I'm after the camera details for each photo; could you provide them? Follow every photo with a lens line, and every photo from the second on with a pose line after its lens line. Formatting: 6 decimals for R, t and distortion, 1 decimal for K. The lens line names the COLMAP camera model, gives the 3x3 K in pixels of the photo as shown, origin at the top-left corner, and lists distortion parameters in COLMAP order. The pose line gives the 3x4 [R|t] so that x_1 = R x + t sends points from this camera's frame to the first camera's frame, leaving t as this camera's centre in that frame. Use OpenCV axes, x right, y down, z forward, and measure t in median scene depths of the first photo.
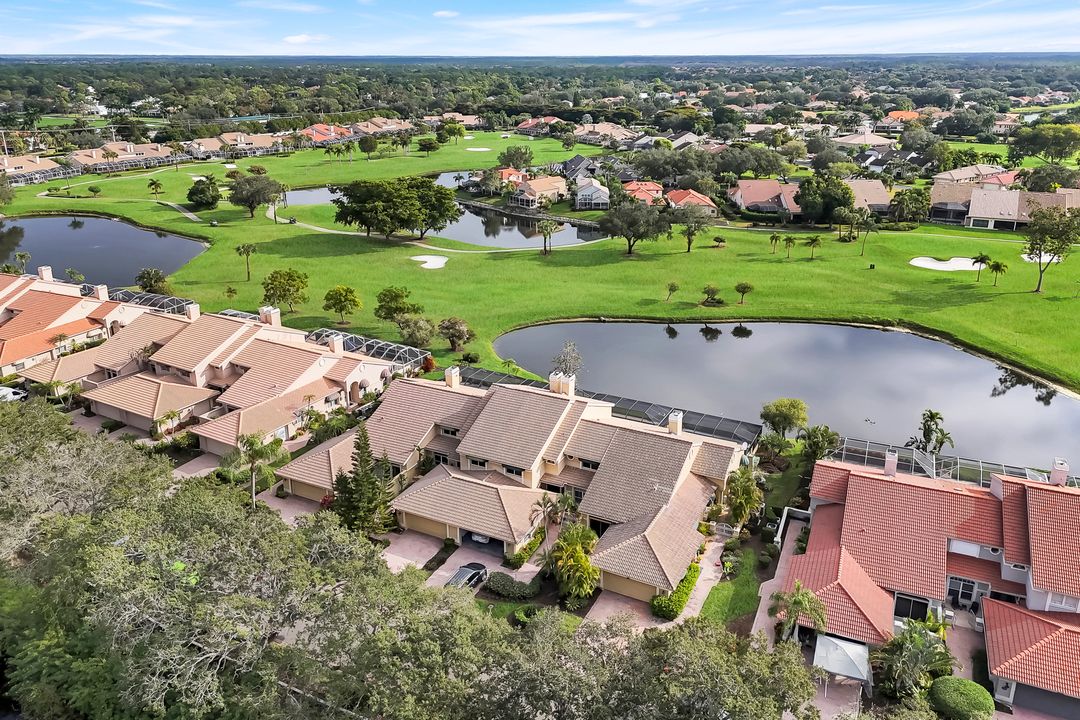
lens RADIAL K [[805.6, 0, 541.3], [0, 805.6, 318.6], [0, 0, 1]] dist [0.101388, -0.131973]
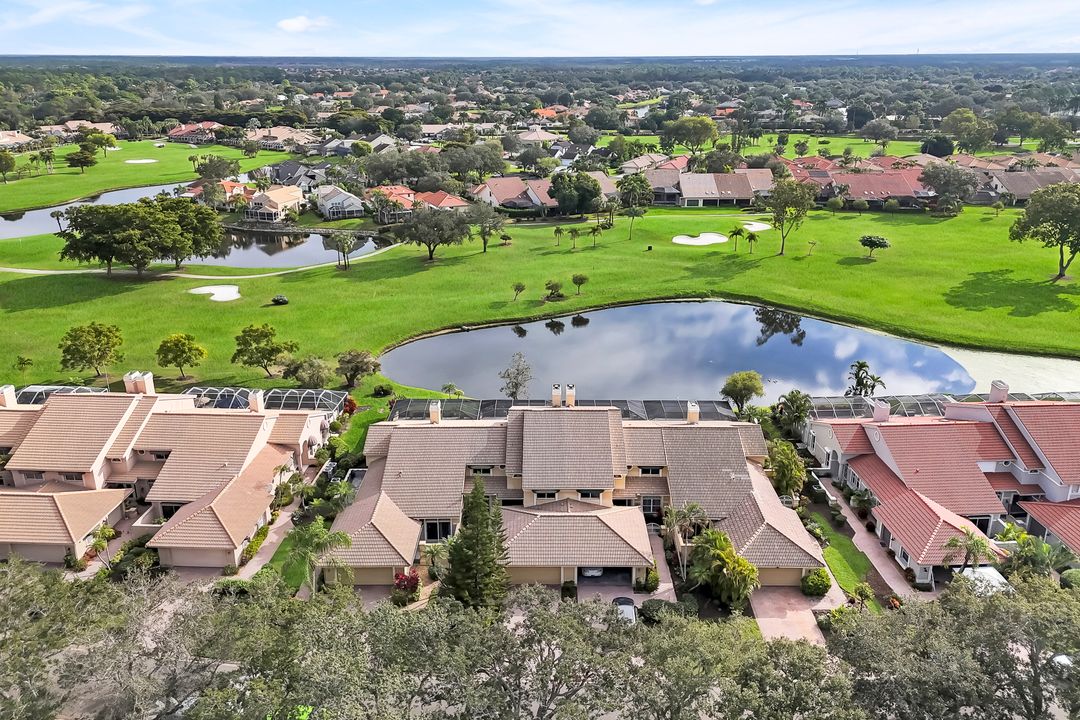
lens RADIAL K [[798.8, 0, 543.5], [0, 798.8, 309.4], [0, 0, 1]] dist [0.077589, -0.072235]
pose [[0.891112, -0.134777, 0.433307, -0.237361], [0.138734, 0.990071, 0.022644, -0.028433], [-0.432057, 0.039936, 0.900962, 0.085172]]
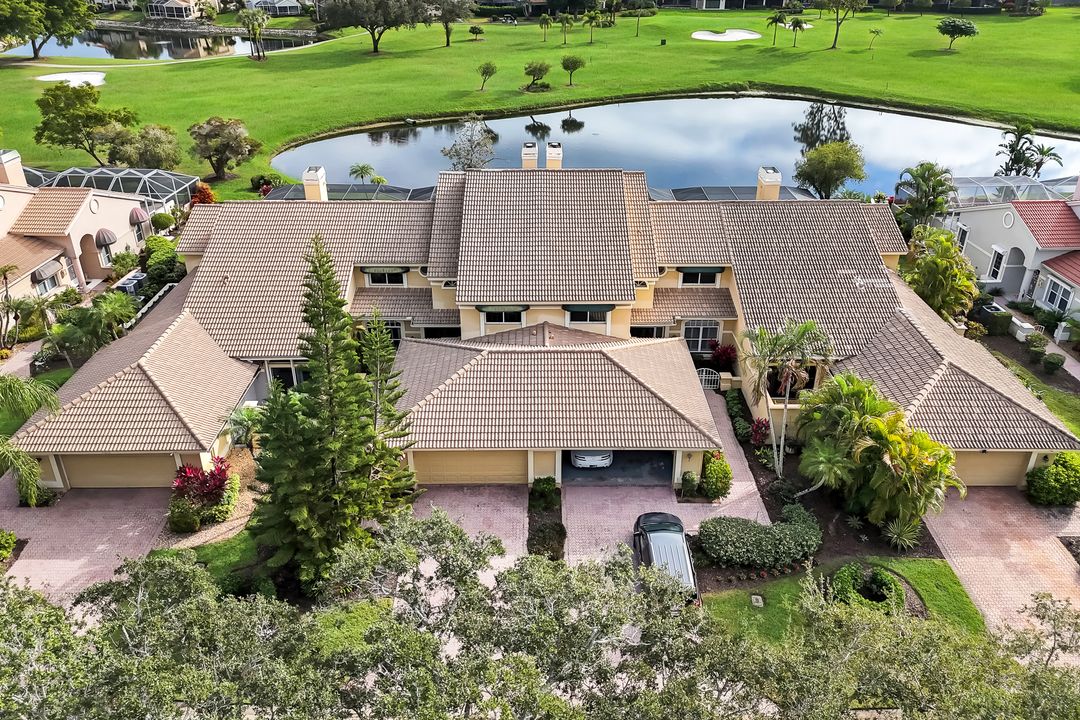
lens RADIAL K [[798.8, 0, 543.5], [0, 798.8, 309.4], [0, 0, 1]] dist [0.077589, -0.072235]
pose [[0.886521, -0.200554, 0.416964, -0.133793], [0.137855, 0.974737, 0.175737, 0.049542], [-0.441675, -0.098314, 0.891772, 0.297111]]
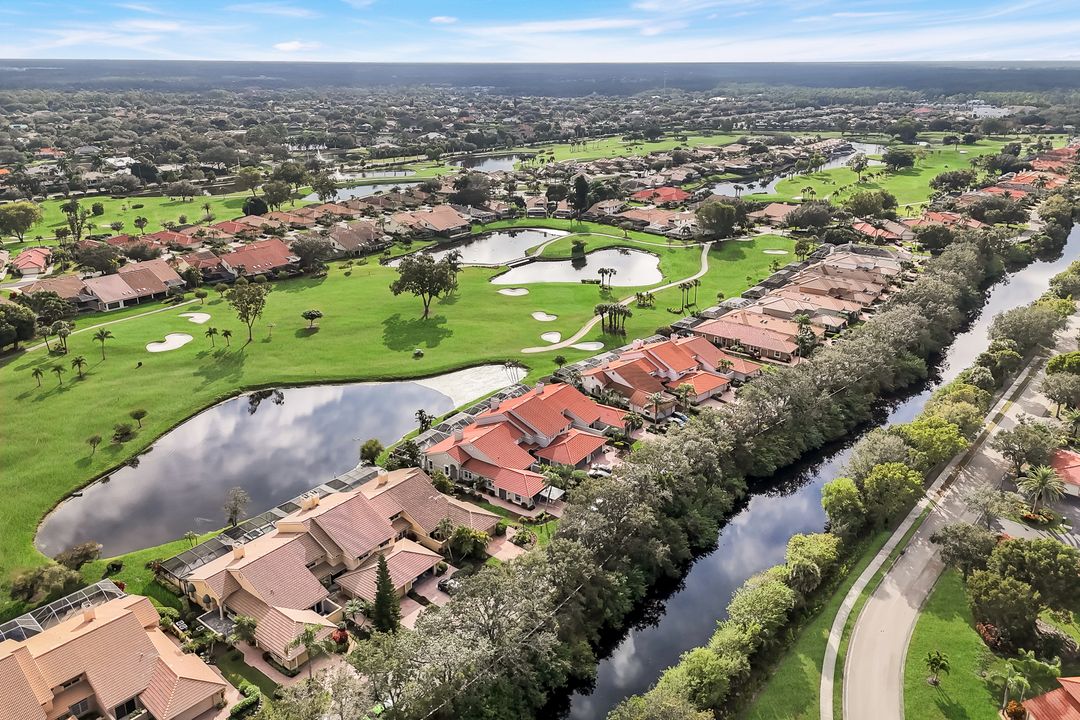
lens RADIAL K [[798.8, 0, 543.5], [0, 798.8, 309.4], [0, 0, 1]] dist [0.077589, -0.072235]
pose [[0.184944, -0.287480, 0.939761, -0.693242], [0.300417, 0.927021, 0.224461, -0.261173], [-0.935706, 0.240807, 0.257810, 0.091201]]
